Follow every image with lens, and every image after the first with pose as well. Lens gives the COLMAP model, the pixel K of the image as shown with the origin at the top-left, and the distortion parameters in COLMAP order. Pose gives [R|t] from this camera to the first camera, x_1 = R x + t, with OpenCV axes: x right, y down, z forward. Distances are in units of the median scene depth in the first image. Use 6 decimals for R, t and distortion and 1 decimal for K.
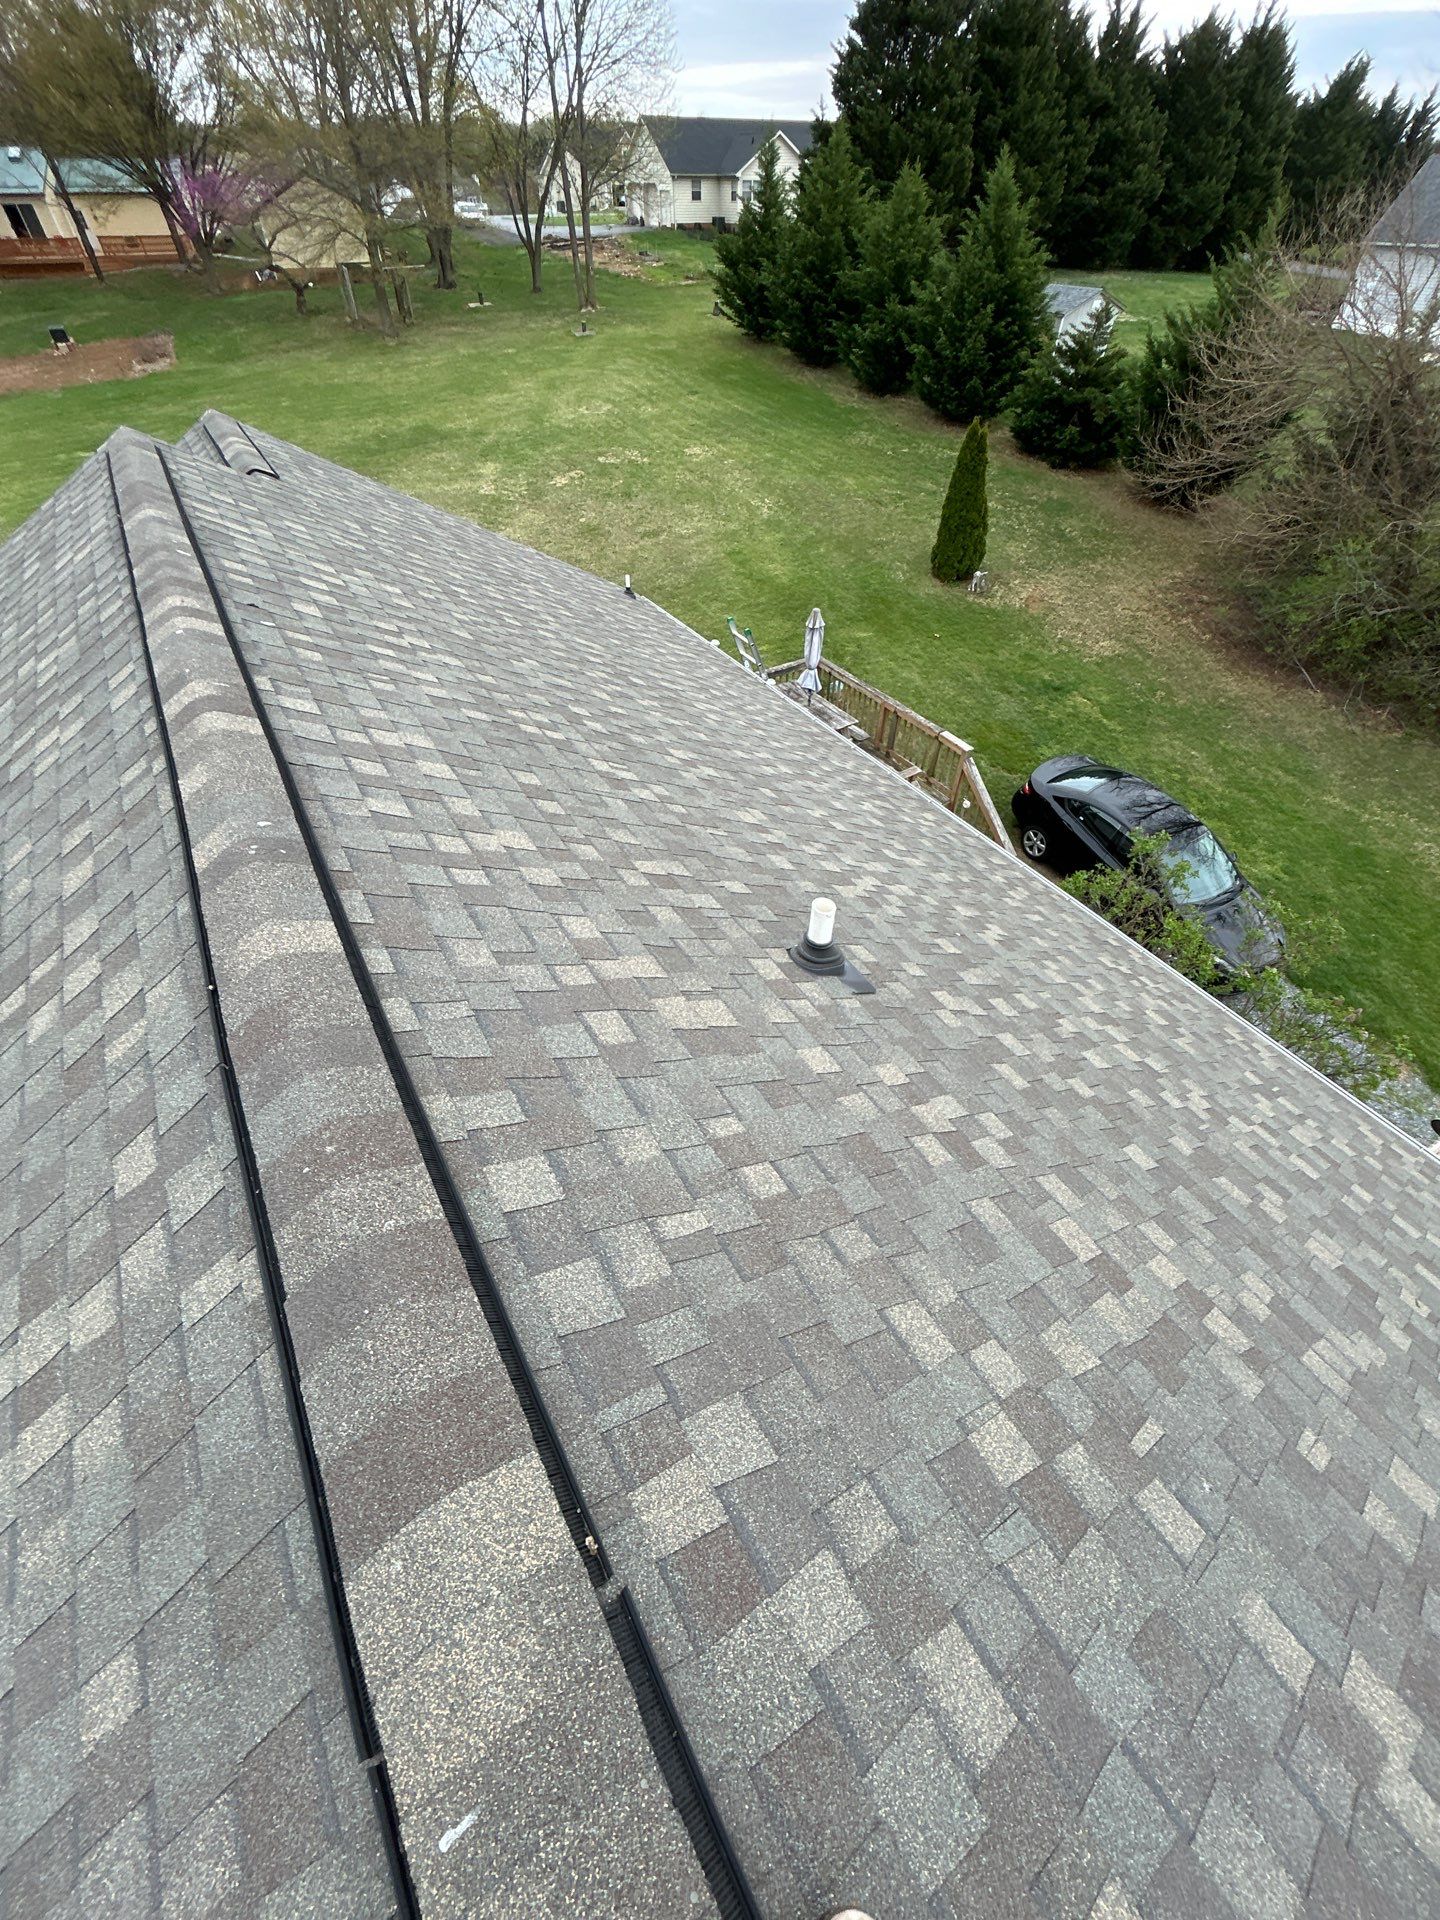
lens RADIAL K [[769.8, 0, 720.0], [0, 769.8, 960.0], [0, 0, 1]] dist [-0.007690, 0.002361]
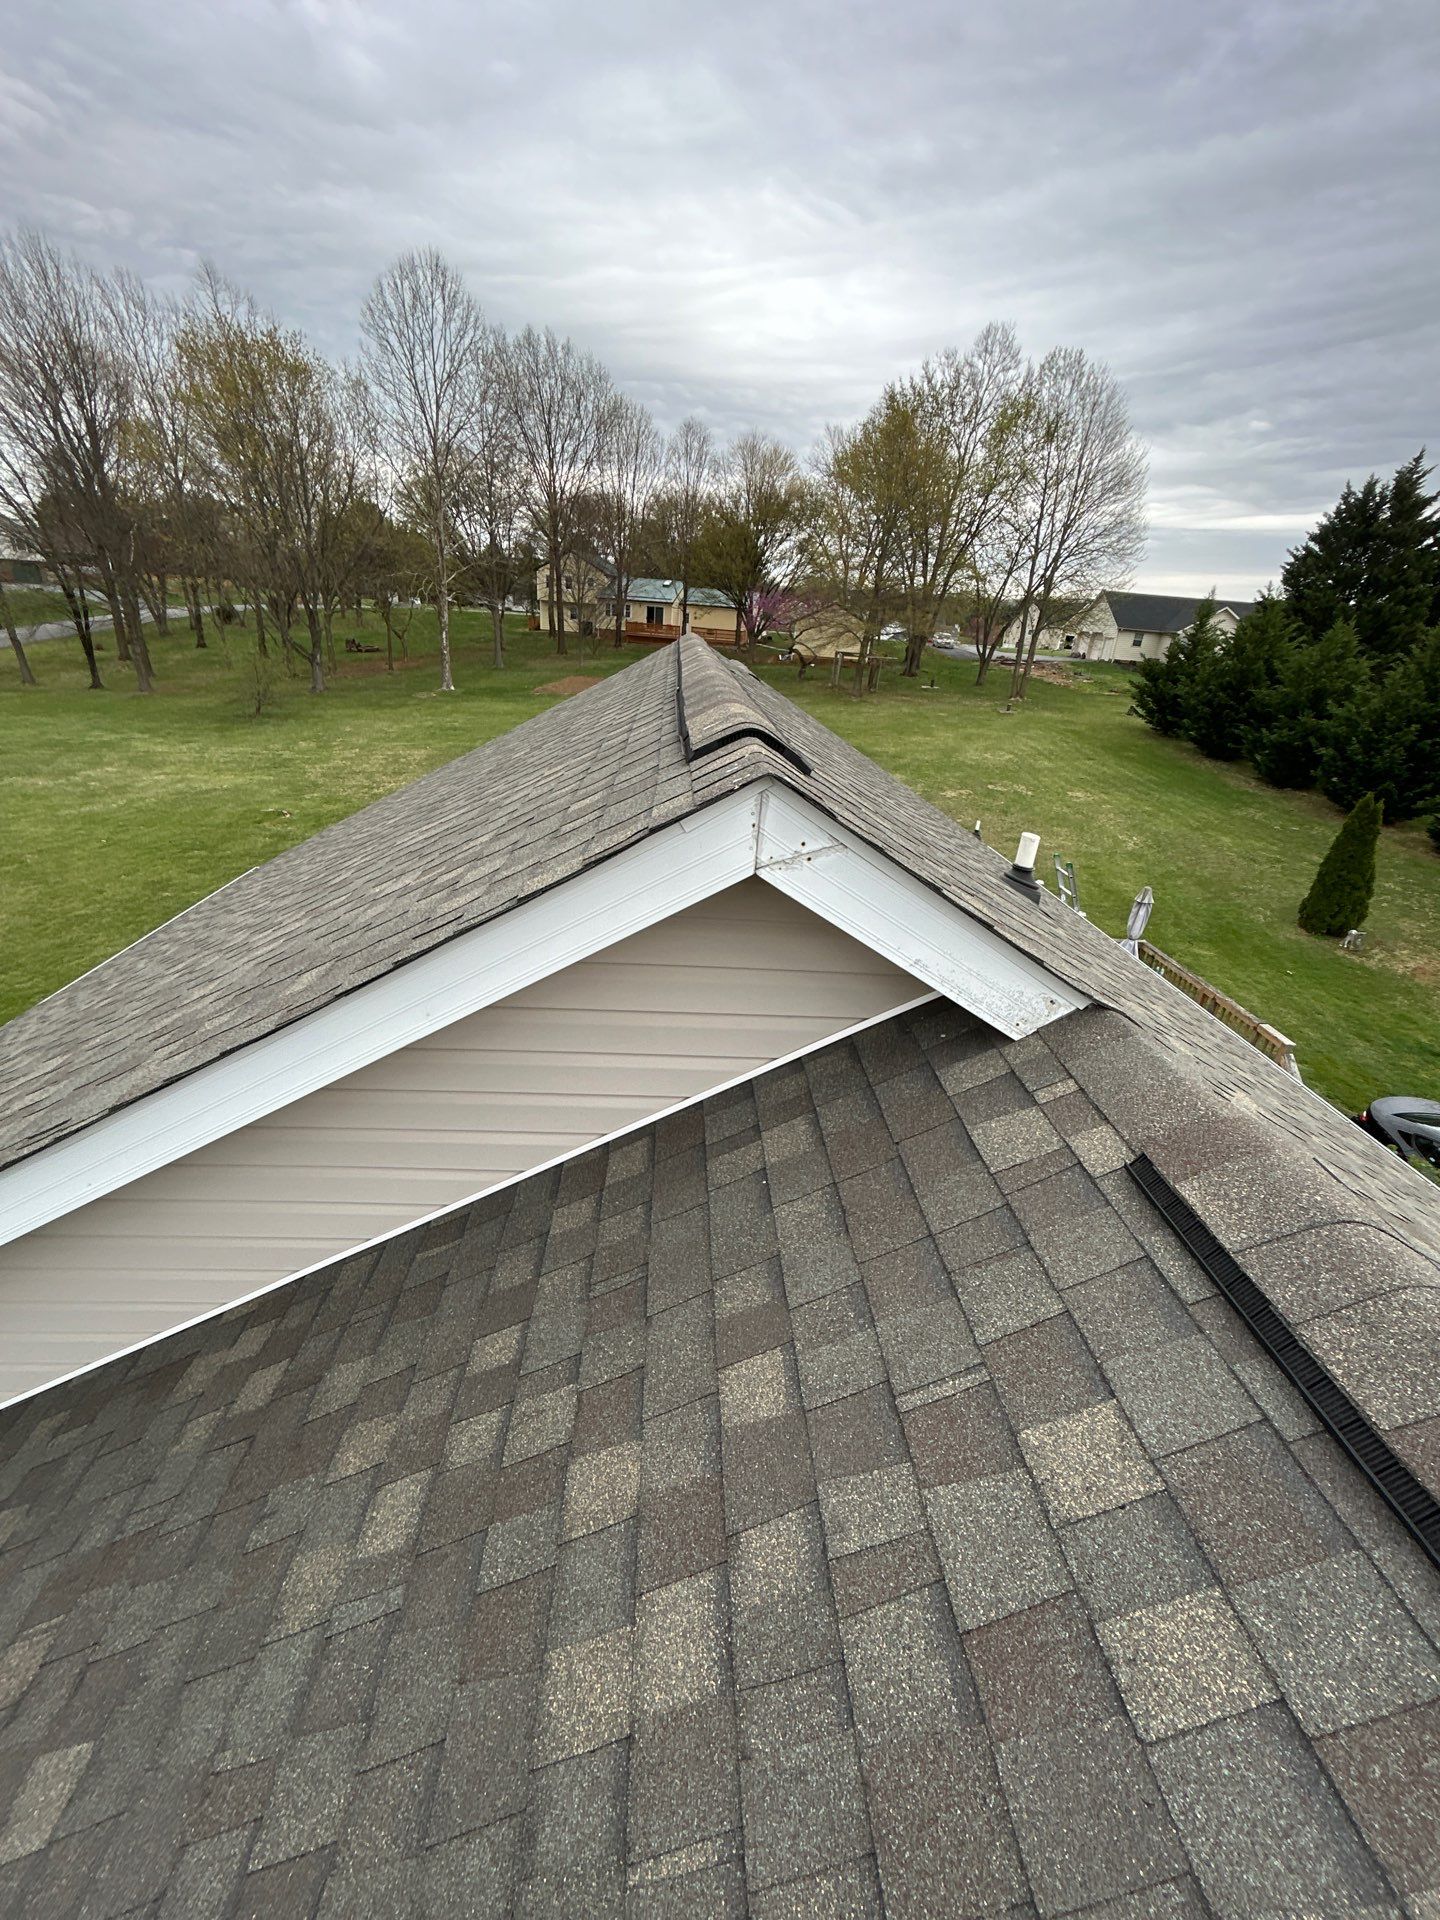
lens RADIAL K [[773.5, 0, 720.0], [0, 773.5, 960.0], [0, 0, 1]] dist [-0.022304, 0.014404]
pose [[0.876979, 0.252118, -0.409077, 0.171475], [-0.387950, 0.873820, -0.293144, 0.478876], [0.283552, 0.415782, 0.864131, -0.164490]]
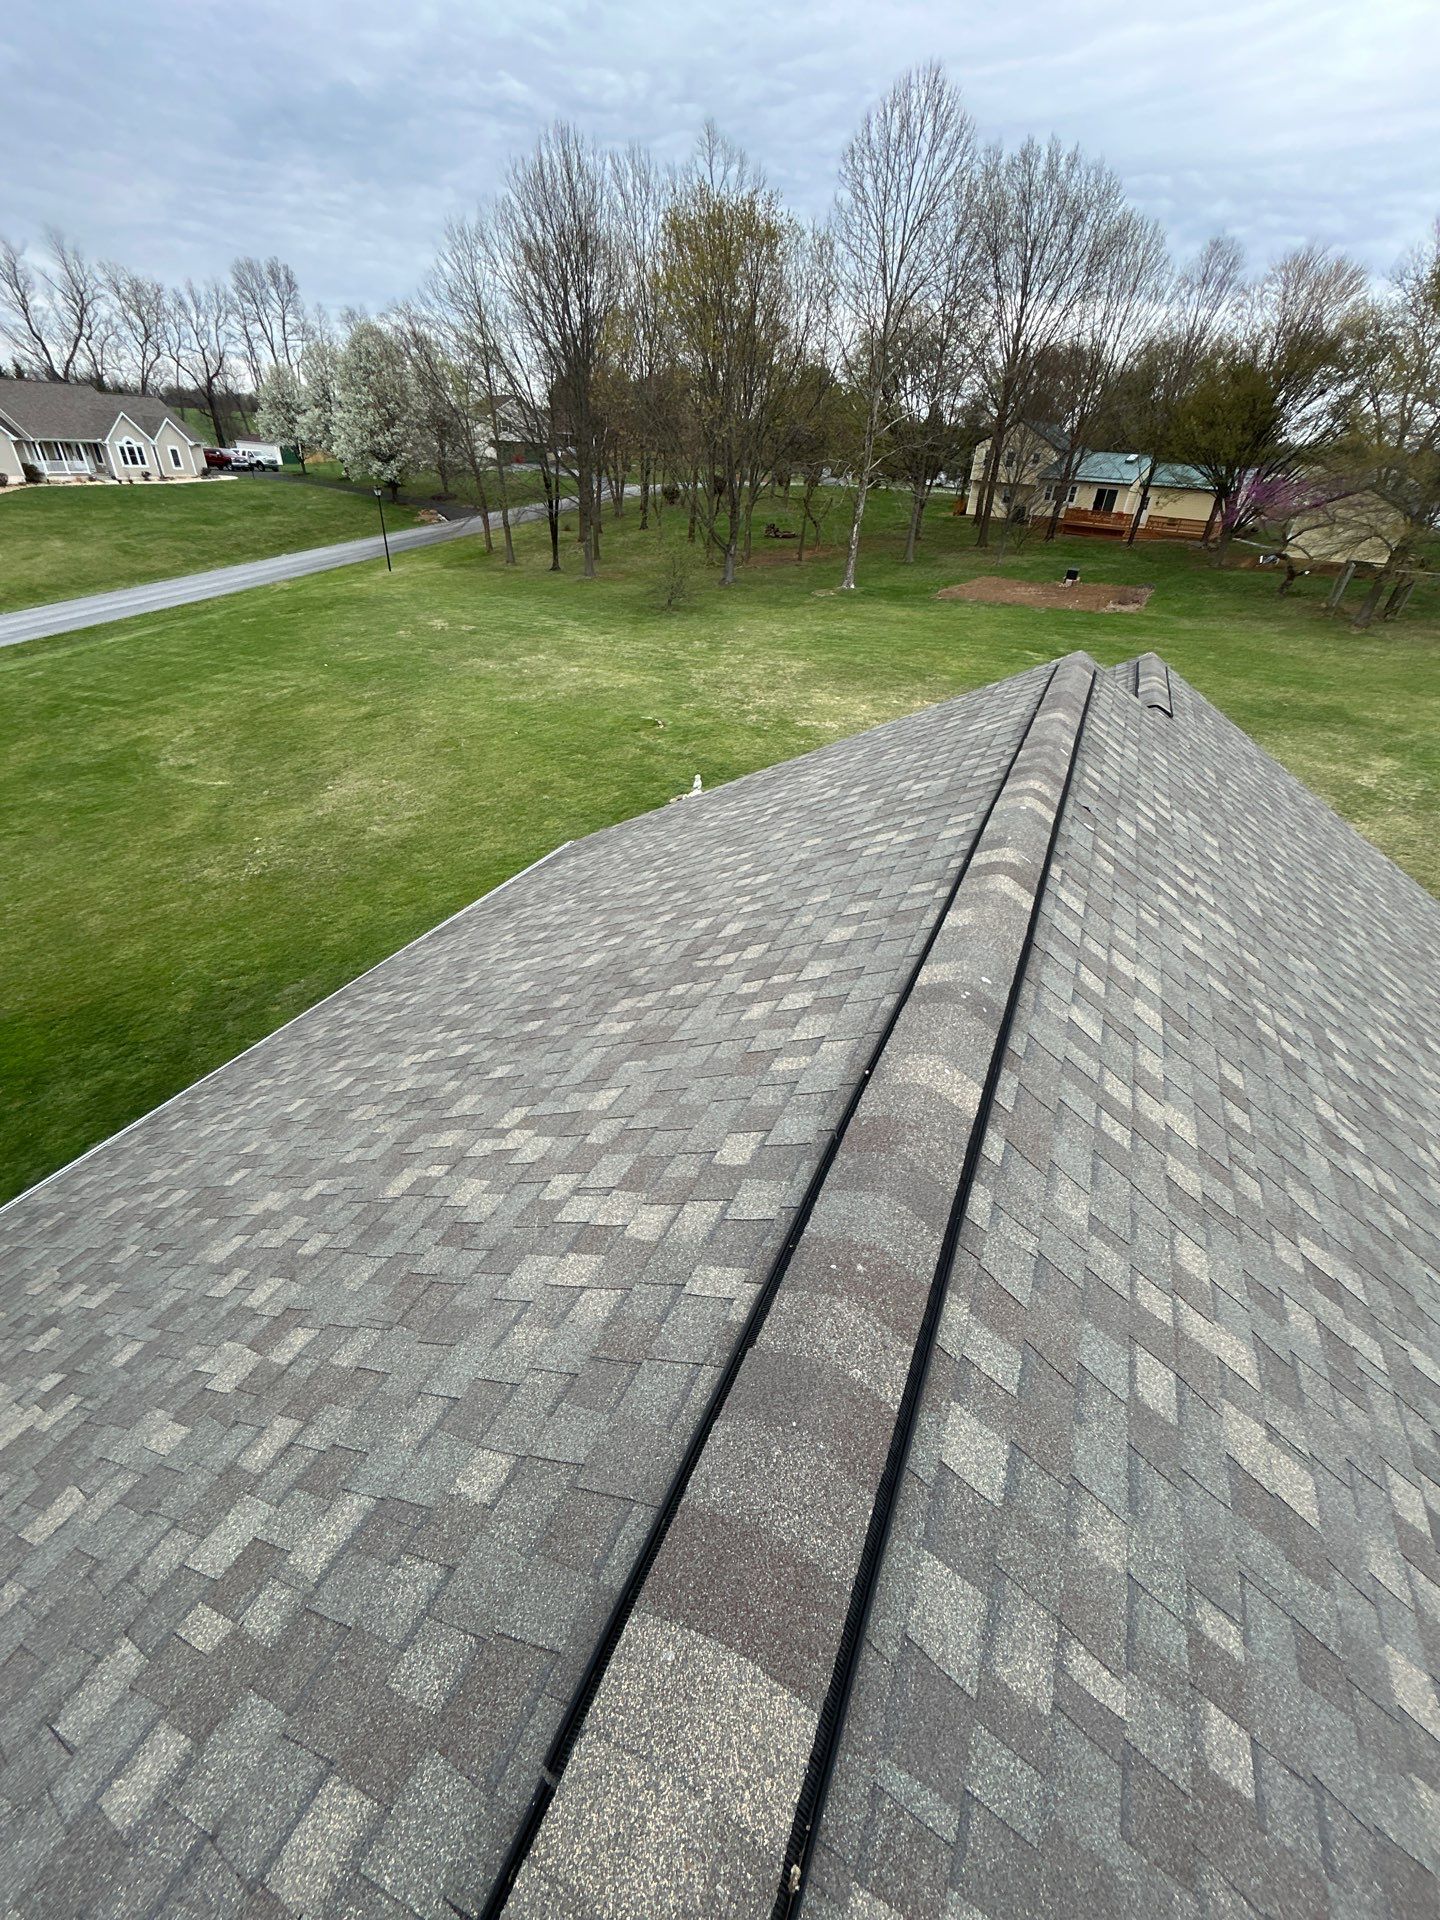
lens RADIAL K [[769.8, 0, 720.0], [0, 769.8, 960.0], [0, 0, 1]] dist [-0.007690, 0.002361]
pose [[0.551471, 0.488911, -0.675904, -0.039520], [-0.632859, 0.773080, 0.042852, -0.002231], [0.543479, 0.404120, 0.735743, -0.023066]]
